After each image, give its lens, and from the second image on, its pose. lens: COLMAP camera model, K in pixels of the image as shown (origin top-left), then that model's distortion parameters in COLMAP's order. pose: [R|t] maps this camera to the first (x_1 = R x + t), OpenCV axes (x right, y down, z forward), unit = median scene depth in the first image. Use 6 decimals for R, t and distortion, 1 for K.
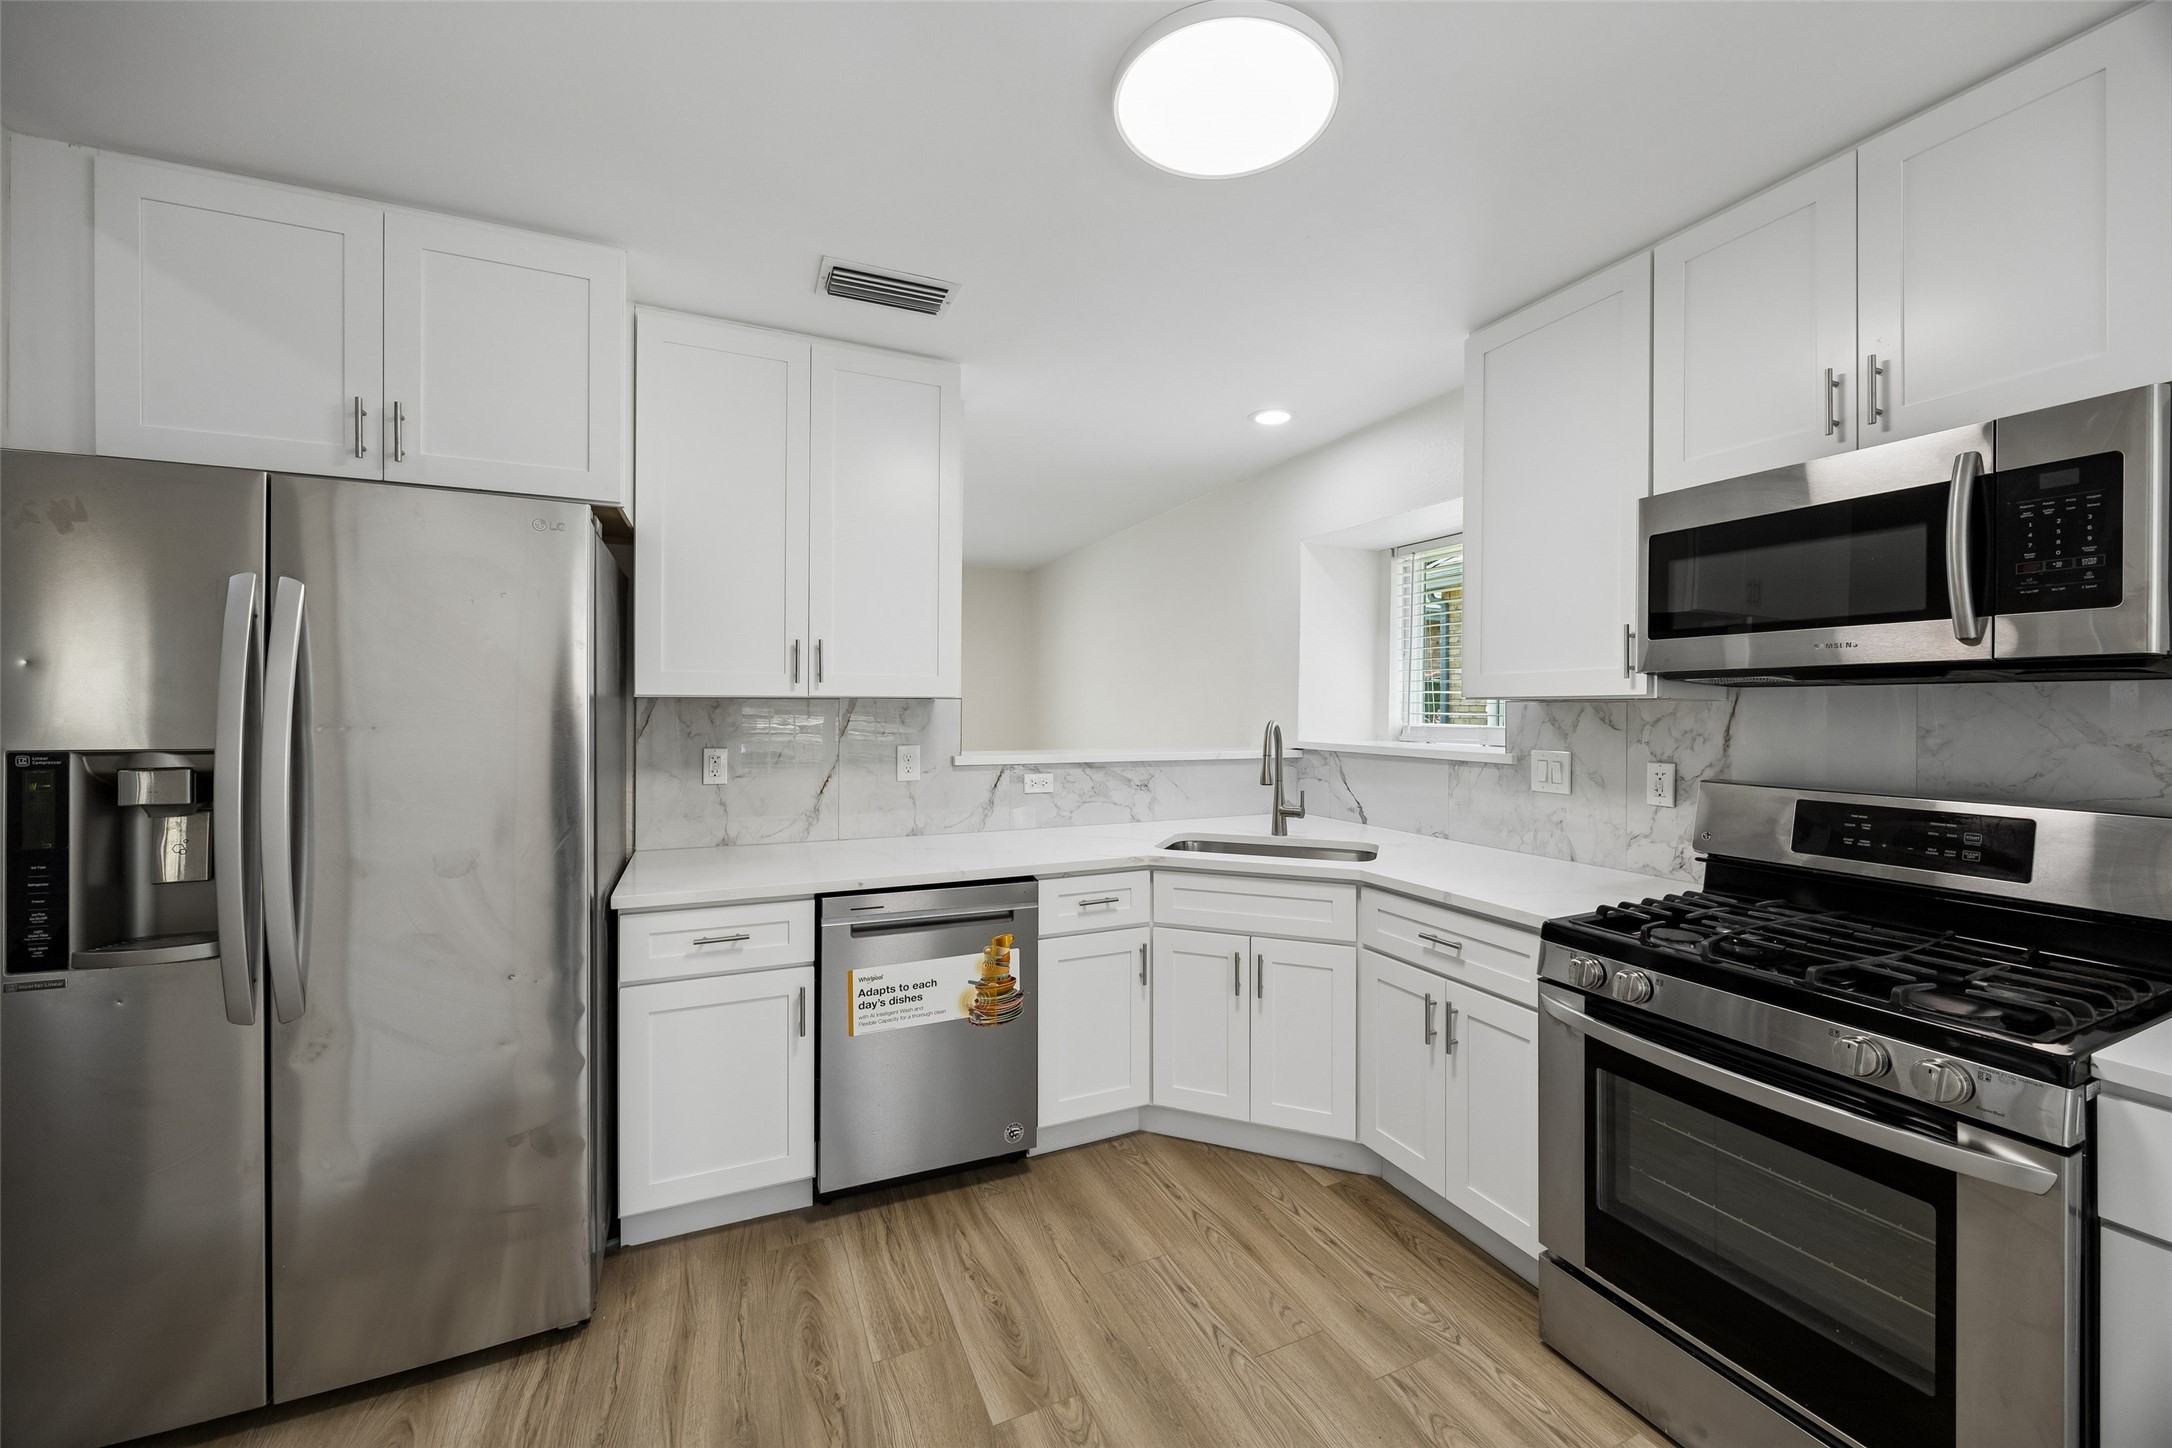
lens RADIAL K [[840.8, 0, 1084.4], [0, 840.8, 710.2], [0, 0, 1]] dist [-0.001720, -0.000073]
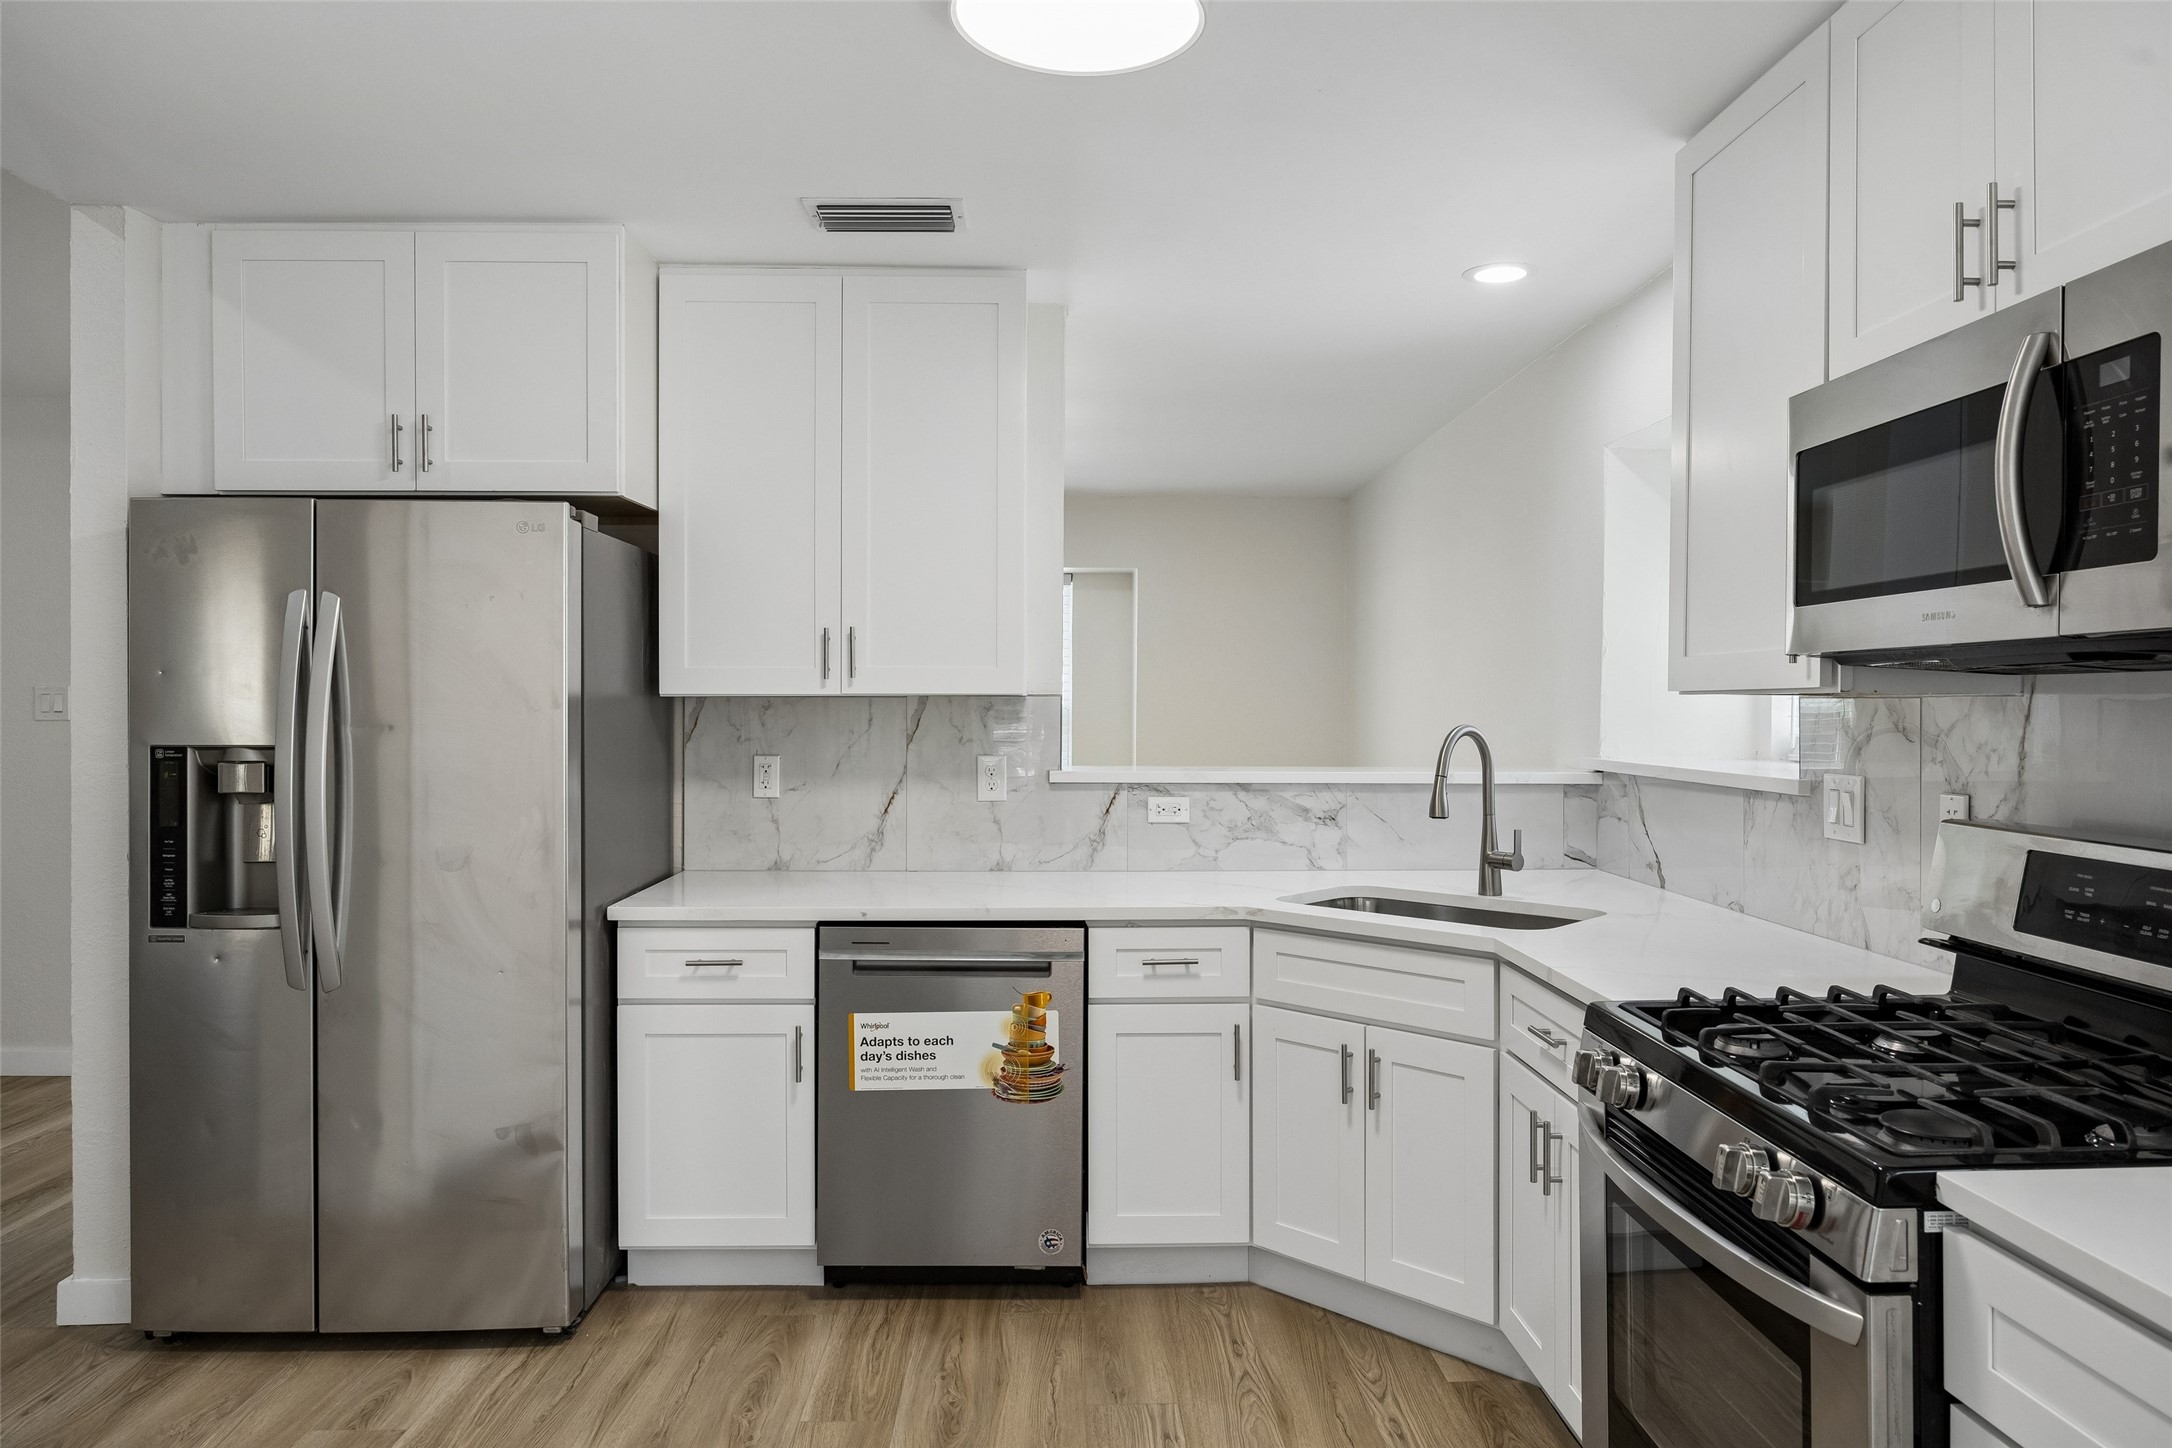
lens RADIAL K [[1420.5, 0, 1079.7], [0, 1420.5, 714.5], [0, 0, 1]] dist [0.003825, -0.000144]
pose [[0.917623, 0.000554, -0.397451, 0.518517], [0.000992, 0.999993, 0.003682, -0.001643], [0.397450, -0.003773, 0.917616, -0.242512]]
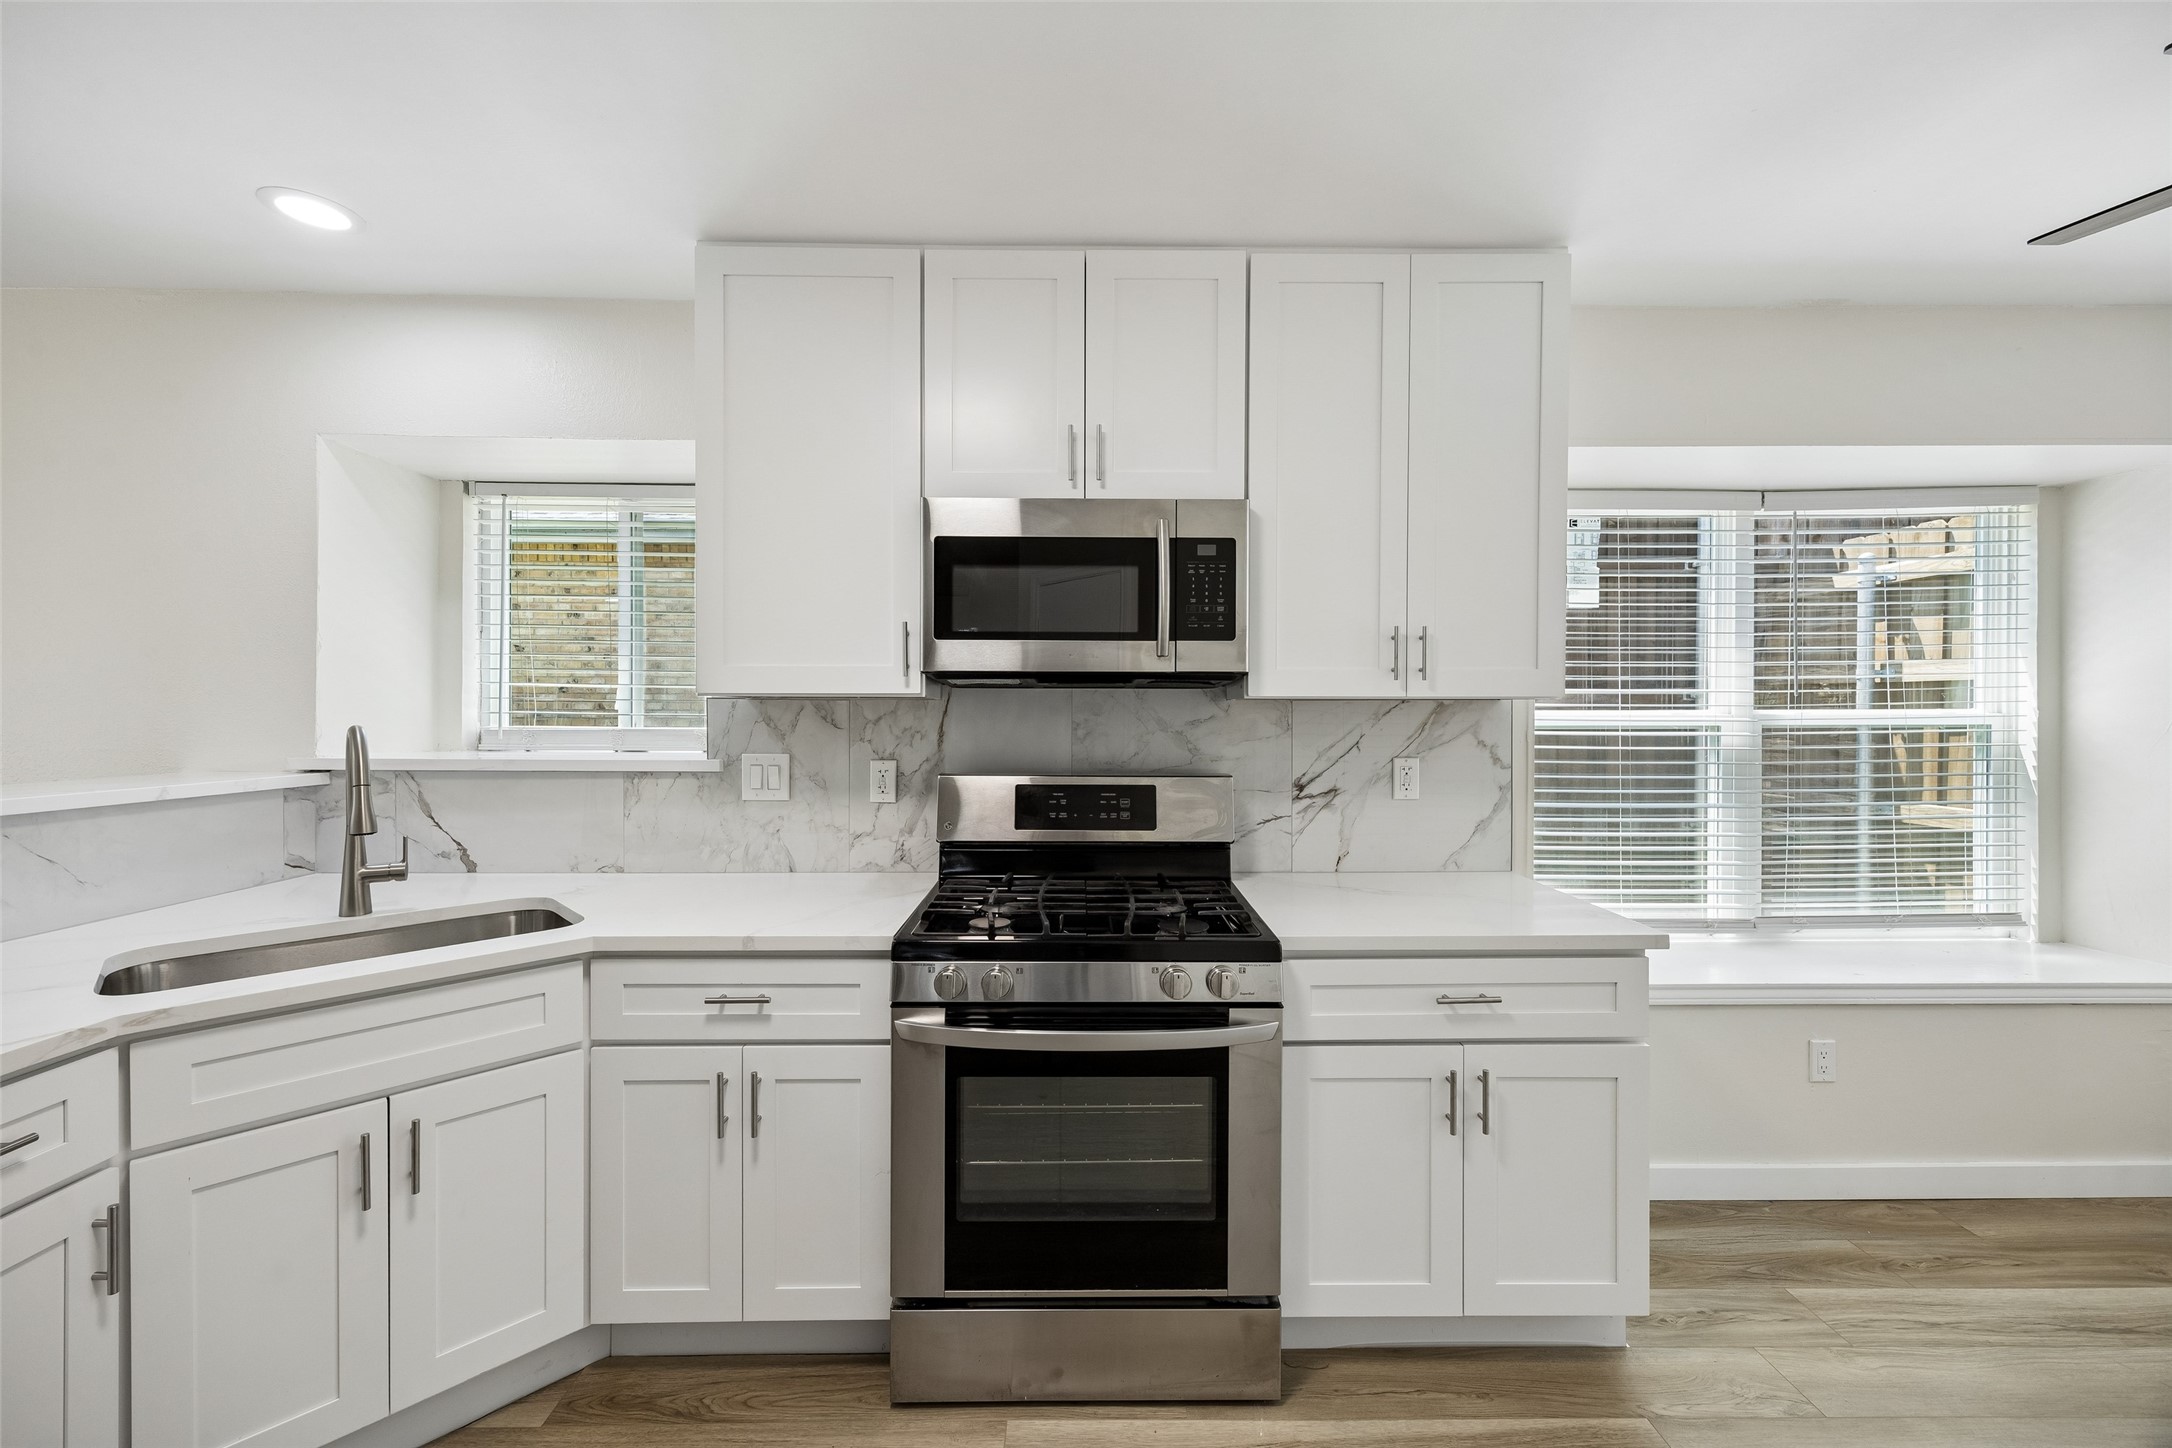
lens RADIAL K [[882.9, 0, 1098.4], [0, 882.9, 717.2], [0, 0, 1]] dist [0.010808, -0.000048]
pose [[0.387676, -0.010041, 0.921741, -0.203374], [-0.000077, 0.999940, 0.010925, -0.001152], [-0.921796, -0.004306, 0.387652, 0.351137]]
